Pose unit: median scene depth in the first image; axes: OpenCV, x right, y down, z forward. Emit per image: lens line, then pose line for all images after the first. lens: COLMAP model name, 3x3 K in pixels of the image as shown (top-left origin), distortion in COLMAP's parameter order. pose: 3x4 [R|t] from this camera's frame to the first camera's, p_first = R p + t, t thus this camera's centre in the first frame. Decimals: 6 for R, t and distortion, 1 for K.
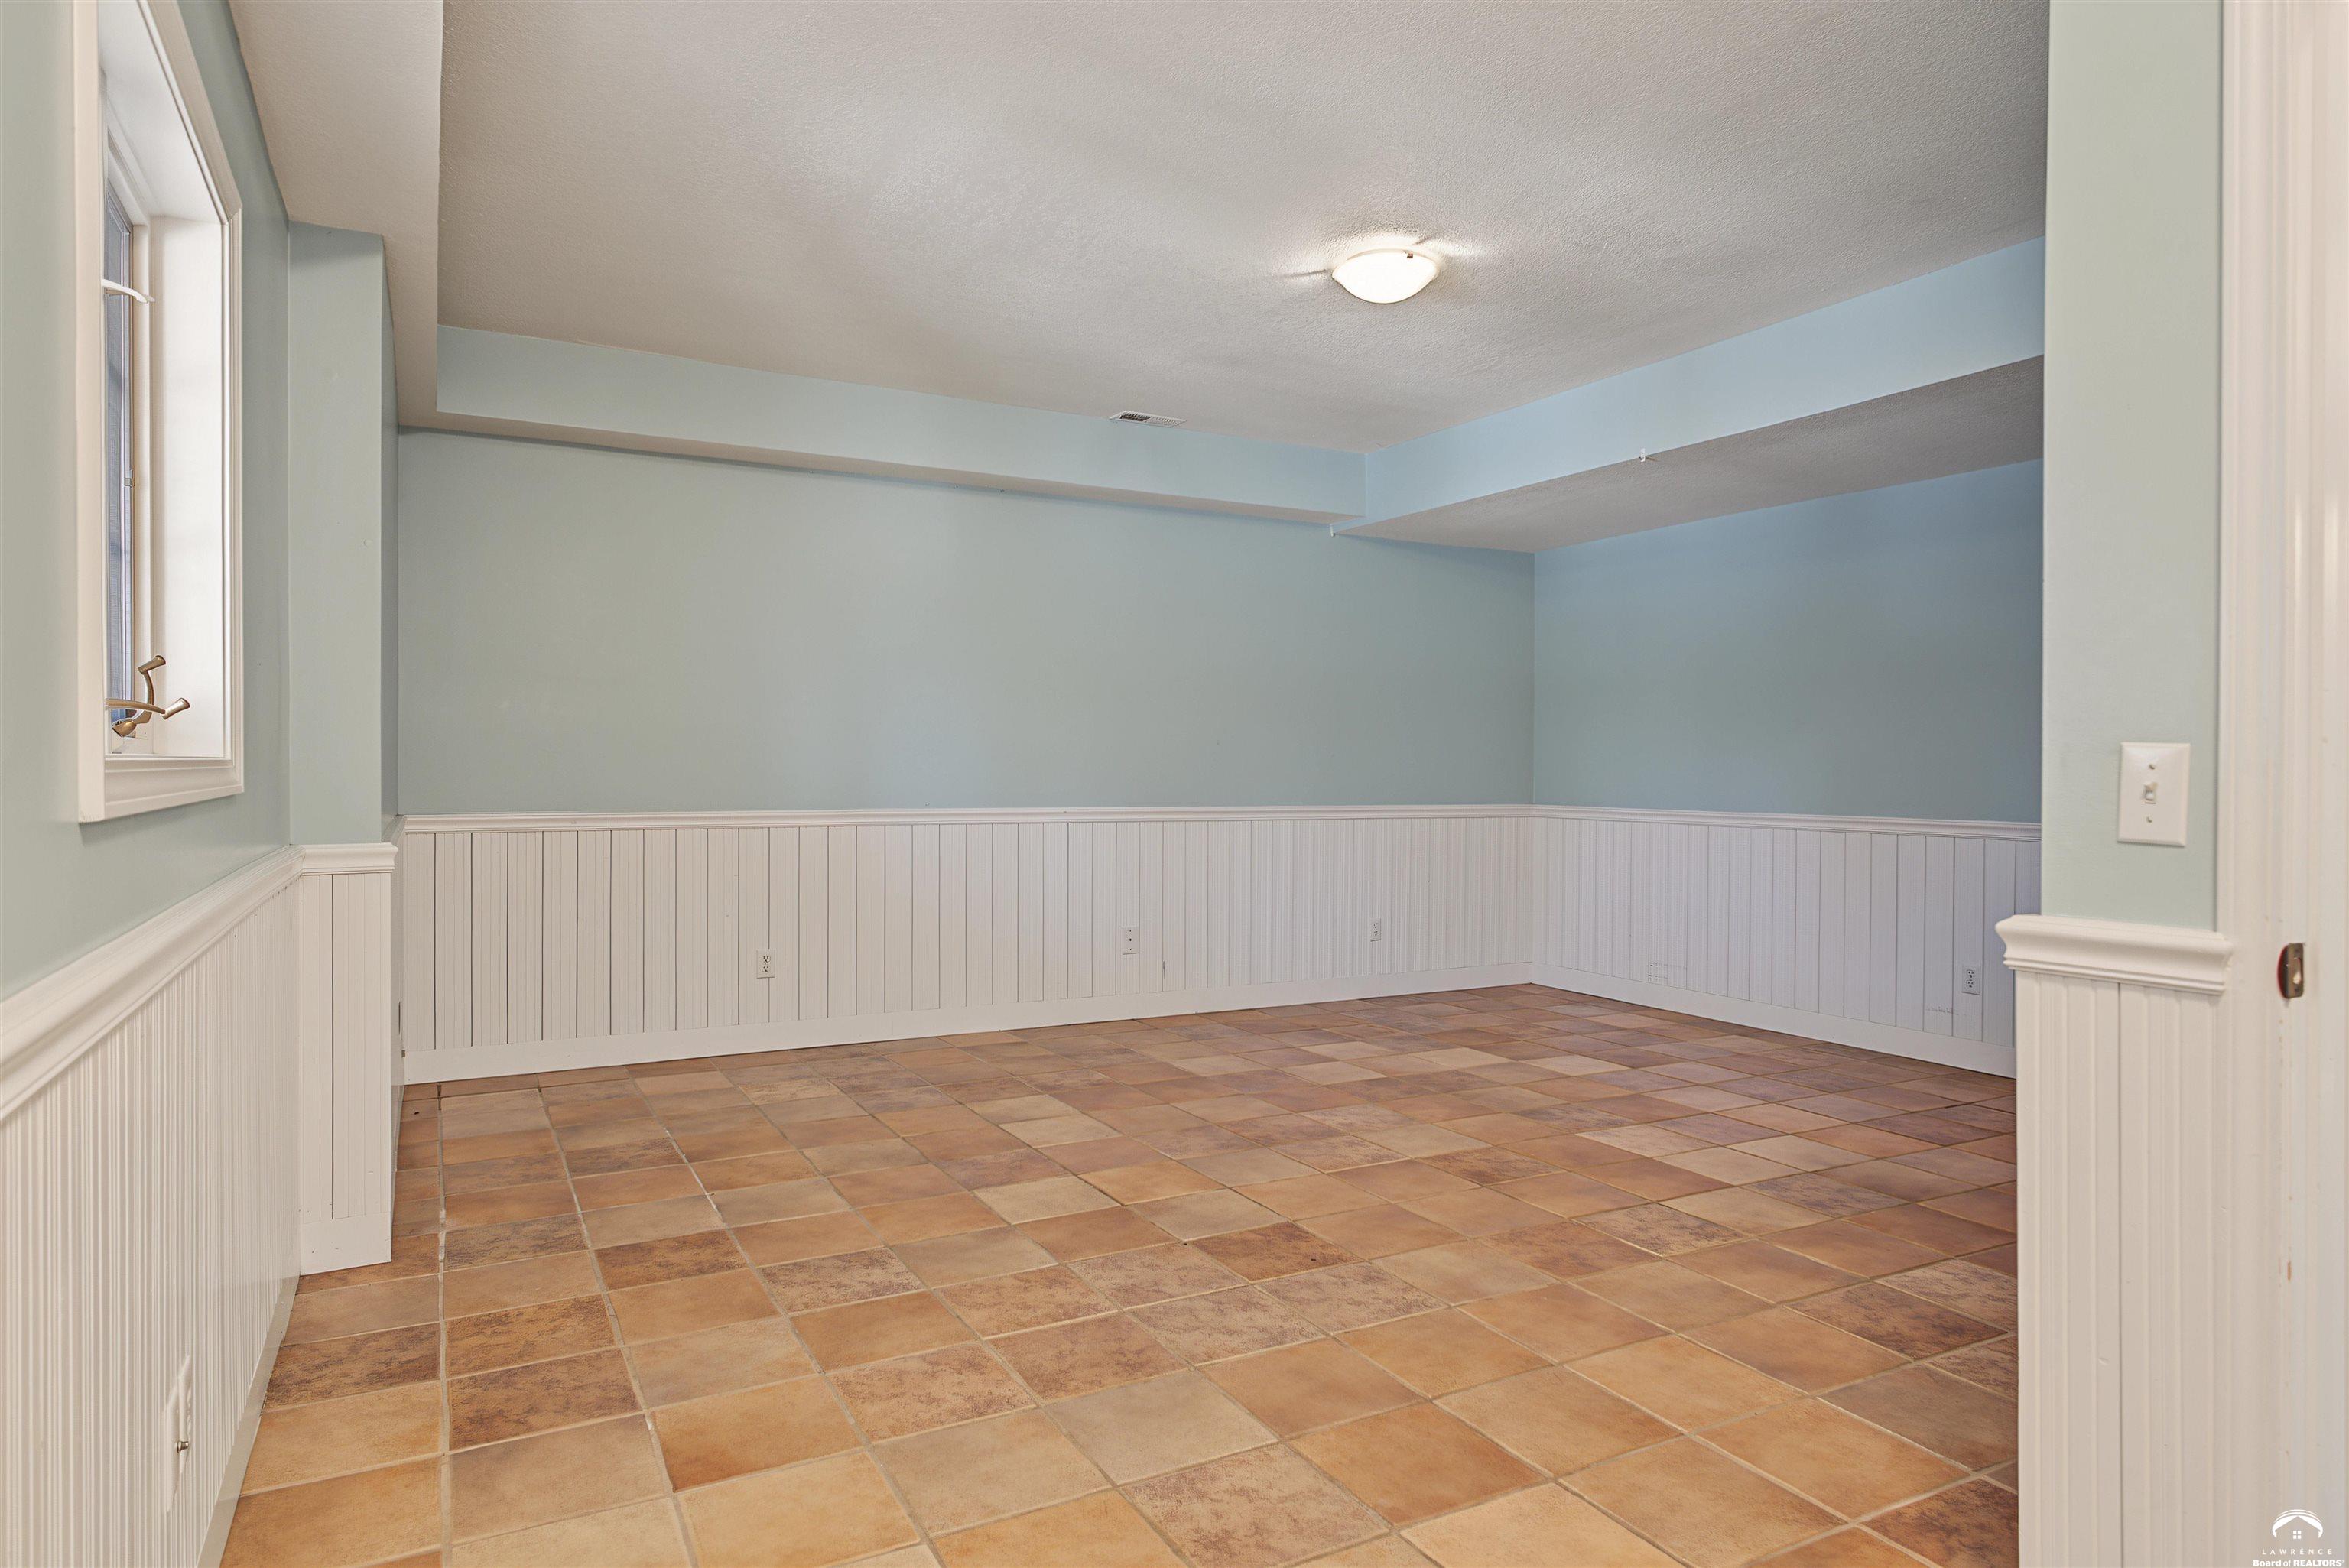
lens RADIAL K [[1399.0, 0, 1174.5], [0, 1399.0, 784.0], [0, 0, 1]] dist [-0.014347, 0.002065]
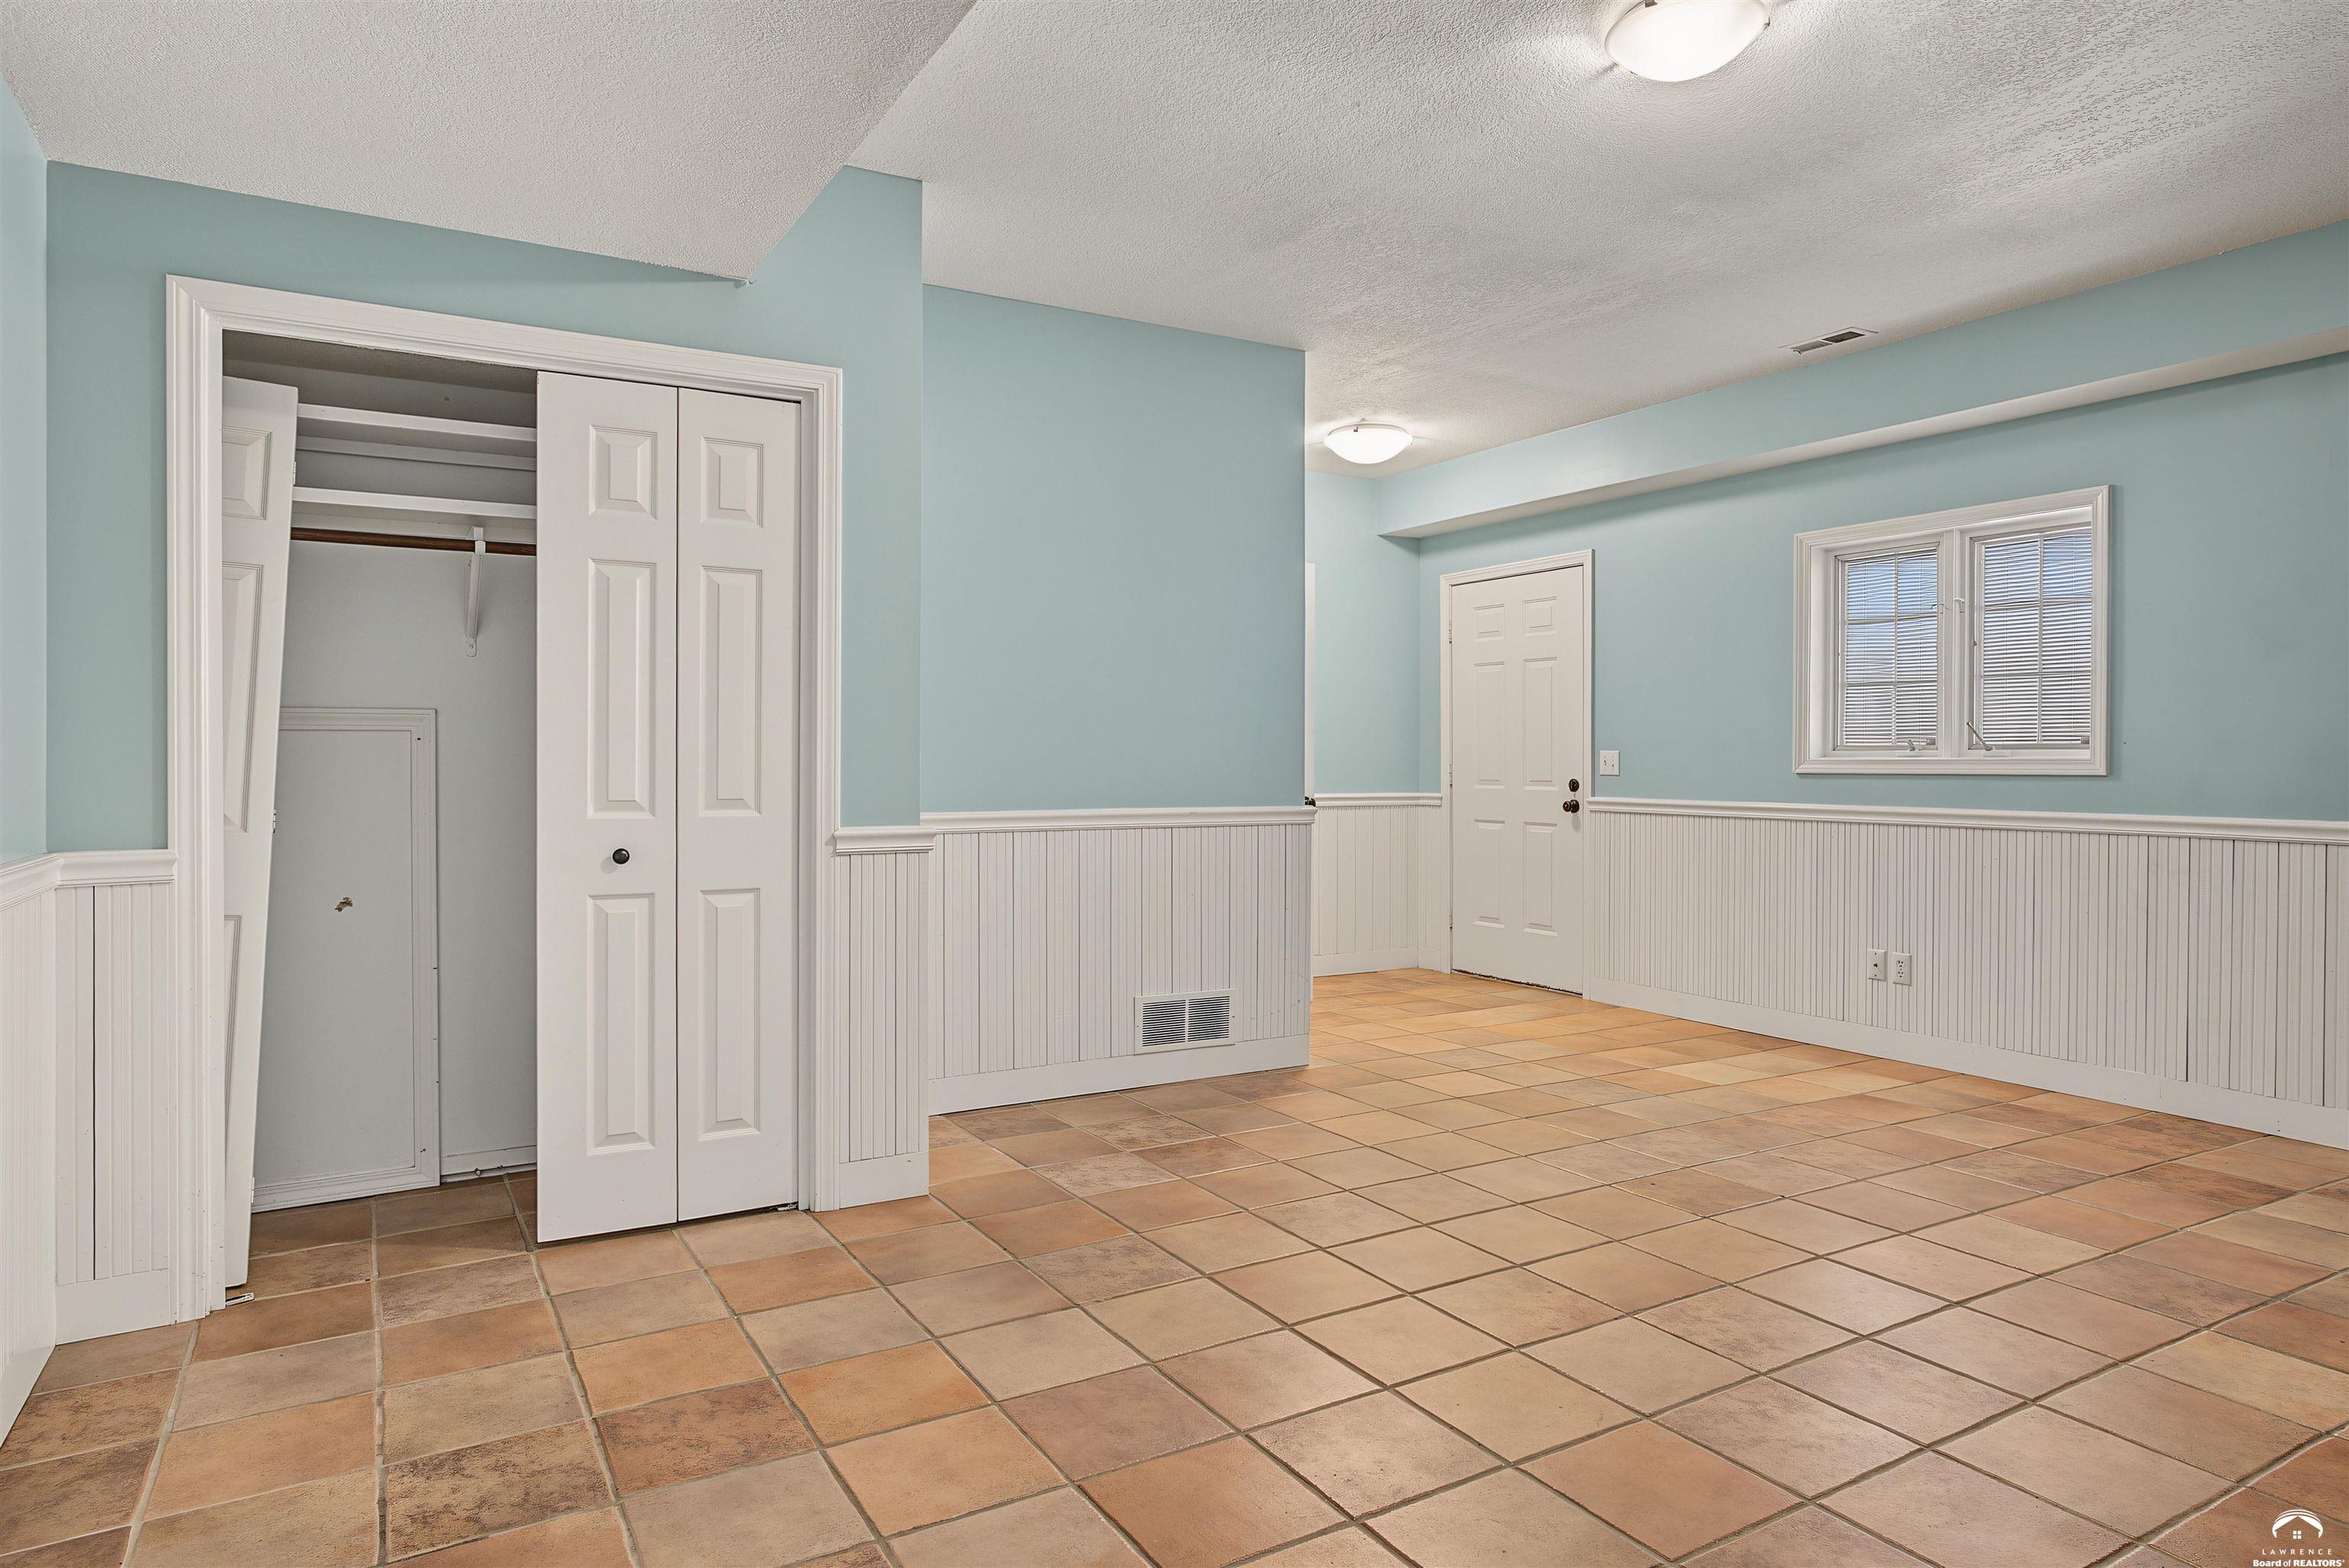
lens RADIAL K [[1399.0, 0, 1174.5], [0, 1399.0, 784.0], [0, 0, 1]] dist [-0.014347, 0.002065]
pose [[-0.999410, -0.003806, -0.034139, 0.502055], [-0.004756, 0.999602, 0.027796, -0.016463], [0.034020, 0.027942, -0.999030, 2.002742]]
